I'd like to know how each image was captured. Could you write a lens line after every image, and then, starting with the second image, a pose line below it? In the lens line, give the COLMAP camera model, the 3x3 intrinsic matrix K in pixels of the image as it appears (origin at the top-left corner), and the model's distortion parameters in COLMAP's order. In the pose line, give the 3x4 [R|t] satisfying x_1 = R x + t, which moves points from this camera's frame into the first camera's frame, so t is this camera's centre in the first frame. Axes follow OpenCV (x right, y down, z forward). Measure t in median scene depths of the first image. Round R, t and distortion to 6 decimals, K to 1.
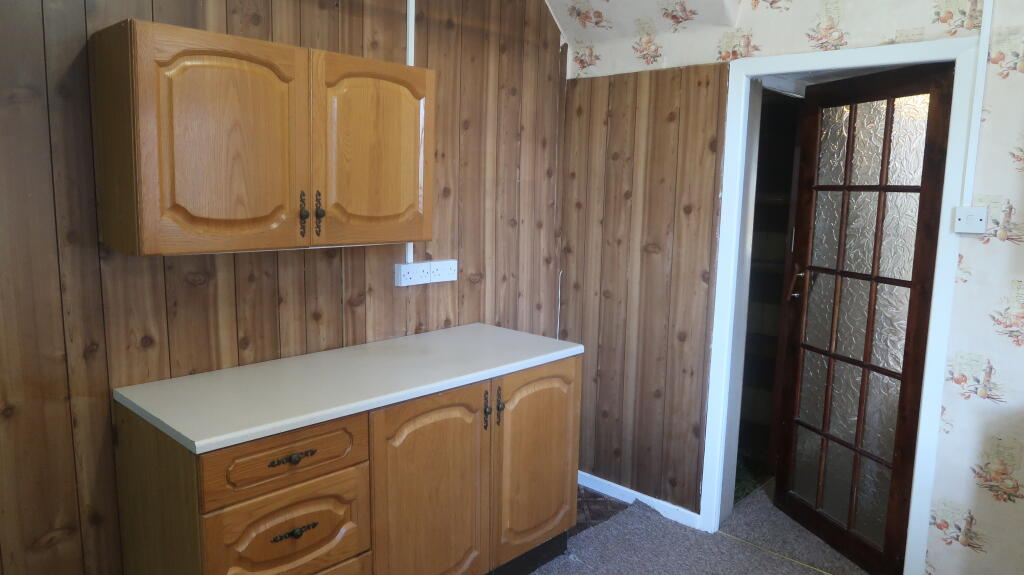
lens RADIAL K [[700.9, 0, 507.3], [0, 700.9, 284.2], [0, 0, 1]] dist [-0.033405, 0.000722]
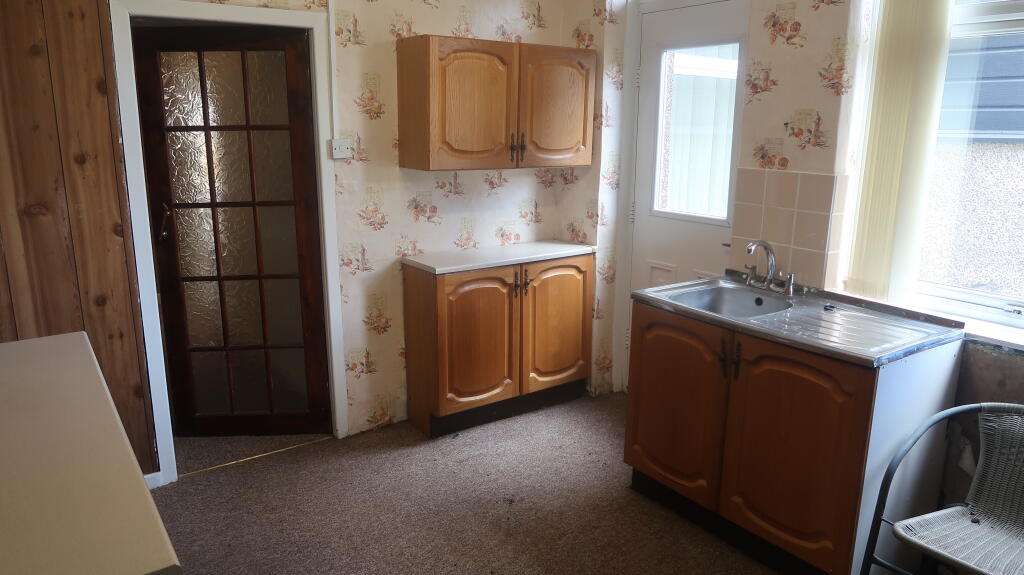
lens RADIAL K [[700.9, 0, 507.3], [0, 700.9, 284.2], [0, 0, 1]] dist [-0.033405, 0.000722]
pose [[0.176150, -0.242590, 0.954003, -0.533832], [0.144538, 0.965027, 0.218706, -0.069137], [-0.973694, 0.099365, 0.205053, 0.316344]]
